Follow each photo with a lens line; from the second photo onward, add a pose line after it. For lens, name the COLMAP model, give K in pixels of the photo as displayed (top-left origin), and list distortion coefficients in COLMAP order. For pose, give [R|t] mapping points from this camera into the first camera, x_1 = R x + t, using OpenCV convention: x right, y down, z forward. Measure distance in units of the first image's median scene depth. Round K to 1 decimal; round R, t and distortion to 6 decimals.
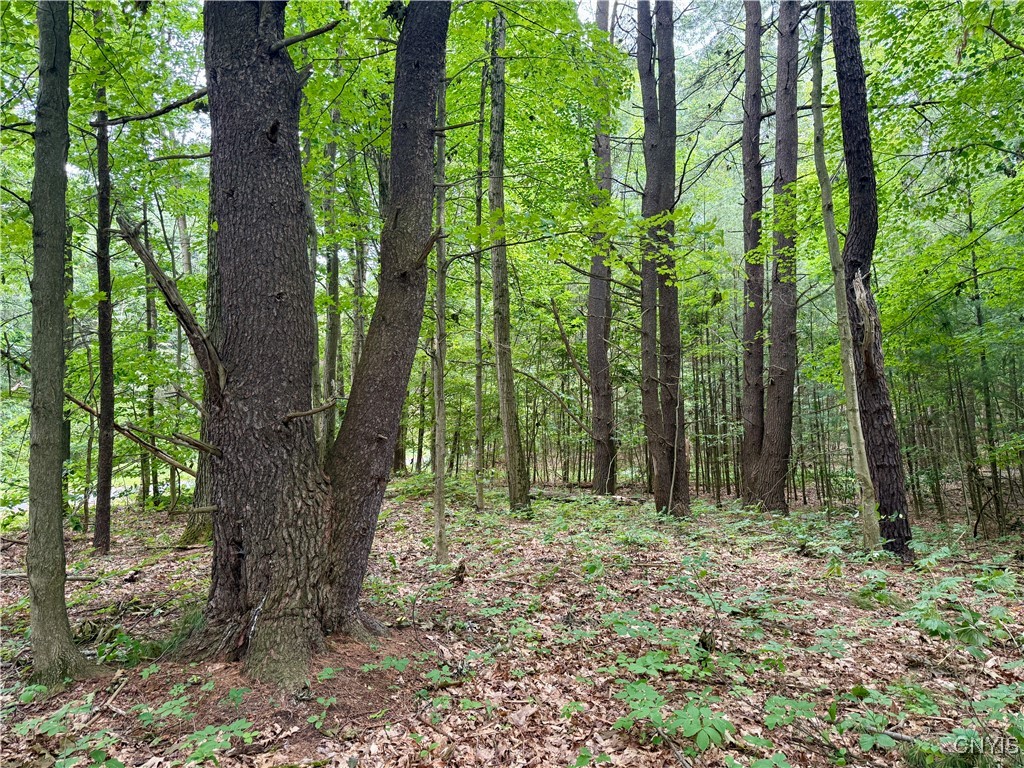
lens RADIAL K [[733.5, 0, 512.0], [0, 733.5, 384.0], [0, 0, 1]] dist [0.009382, -0.000811]
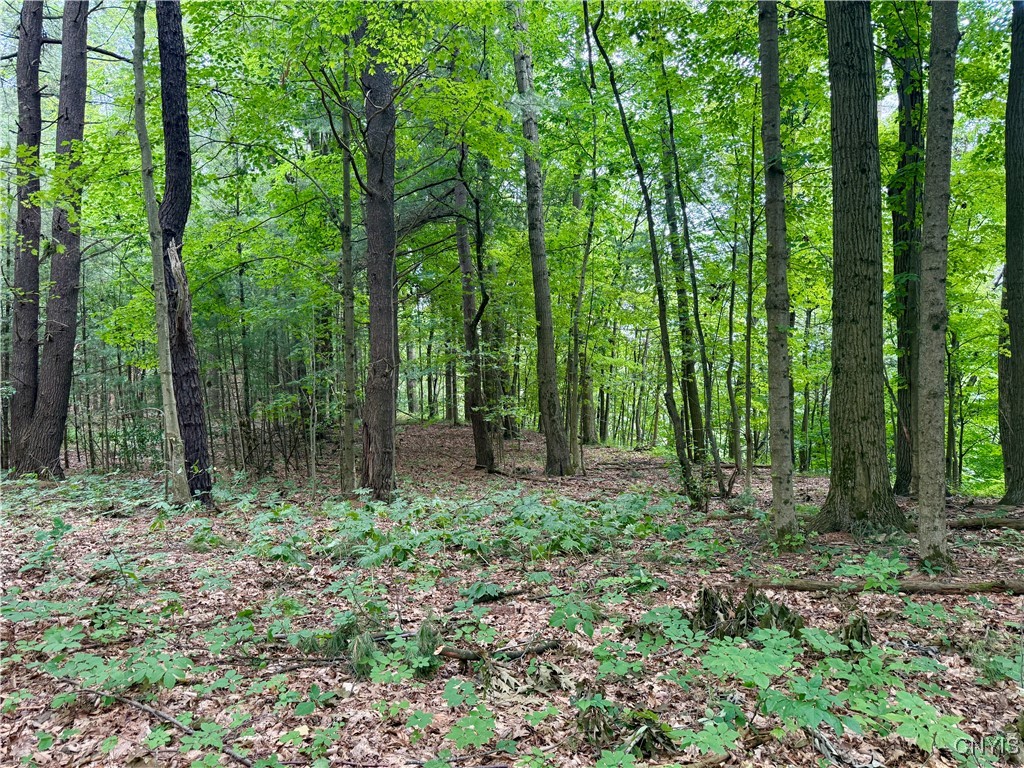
lens RADIAL K [[733.5, 0, 512.0], [0, 733.5, 384.0], [0, 0, 1]] dist [0.009382, -0.000811]
pose [[0.567767, 0.008694, 0.823143, -0.118982], [-0.055897, 0.998043, 0.028015, -0.005727], [-0.821289, -0.061917, 0.567142, -0.005383]]
